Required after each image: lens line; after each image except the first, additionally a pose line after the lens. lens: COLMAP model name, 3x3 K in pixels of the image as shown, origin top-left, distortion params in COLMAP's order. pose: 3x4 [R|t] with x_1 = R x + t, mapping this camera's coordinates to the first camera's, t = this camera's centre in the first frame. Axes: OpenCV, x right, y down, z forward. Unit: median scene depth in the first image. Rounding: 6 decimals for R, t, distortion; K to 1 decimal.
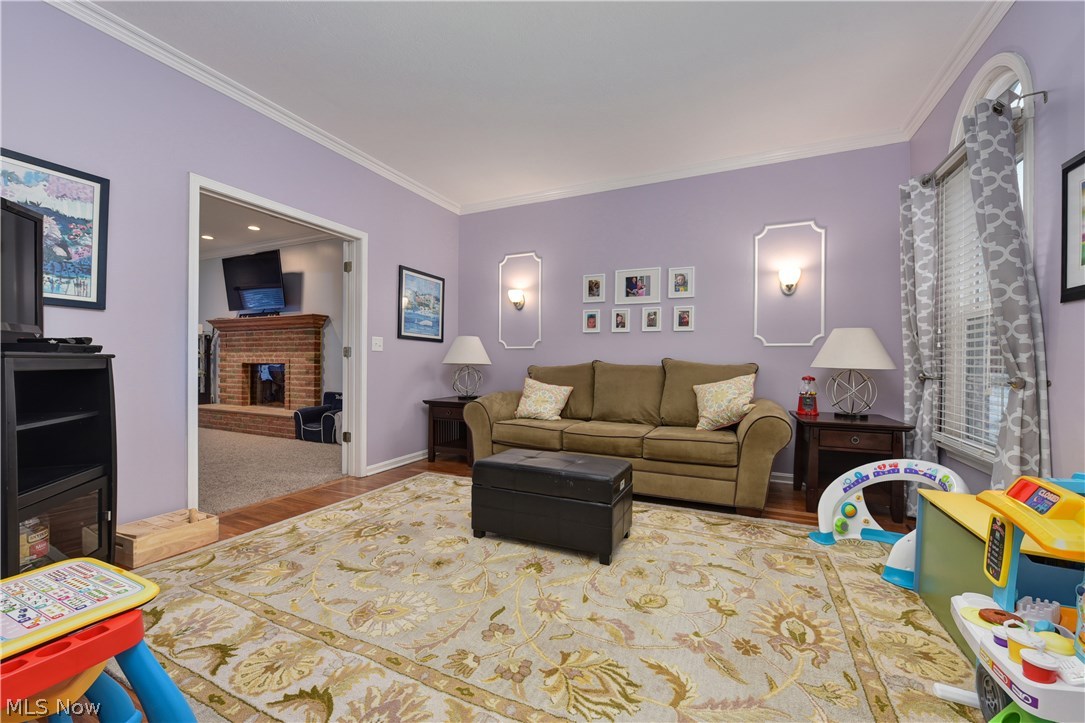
lens RADIAL K [[430.7, 0, 542.6], [0, 430.7, 365.1], [0, 0, 1]] dist [-0.007648, 0.000230]
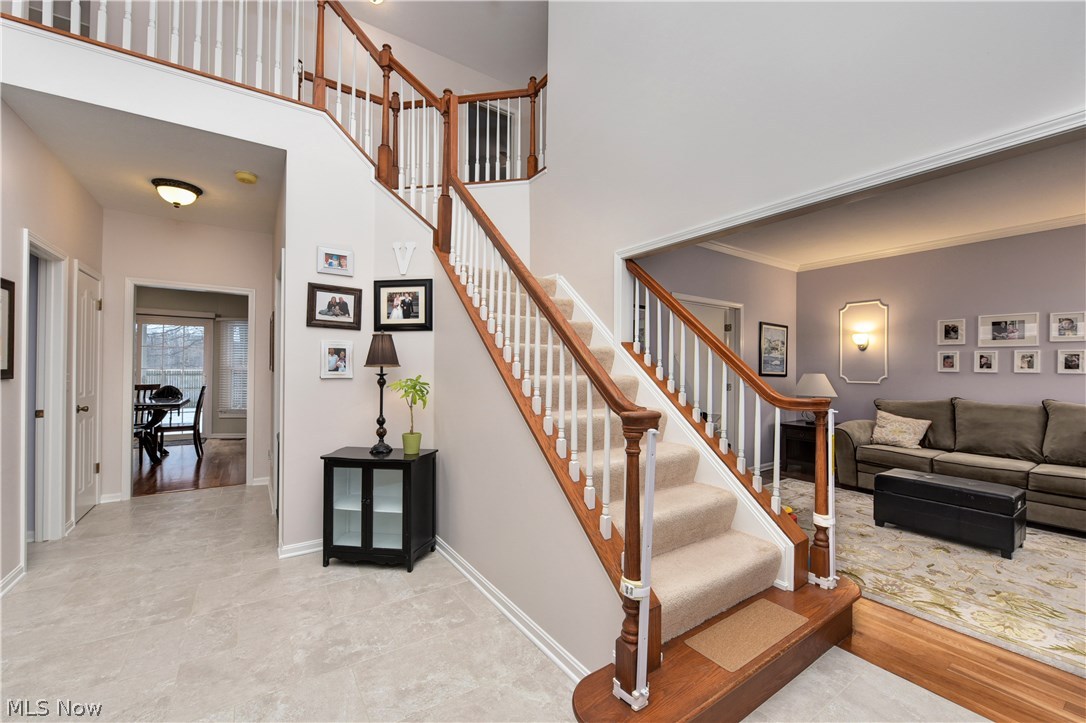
lens RADIAL K [[431.1, 0, 542.7], [0, 431.1, 364.2], [0, 0, 1]] dist [-0.007648, 0.000230]
pose [[0.855717, -0.003443, -0.517433, -0.230332], [-0.005997, 0.999845, -0.016570, -0.076838], [0.517410, 0.017283, 0.855563, -0.534103]]
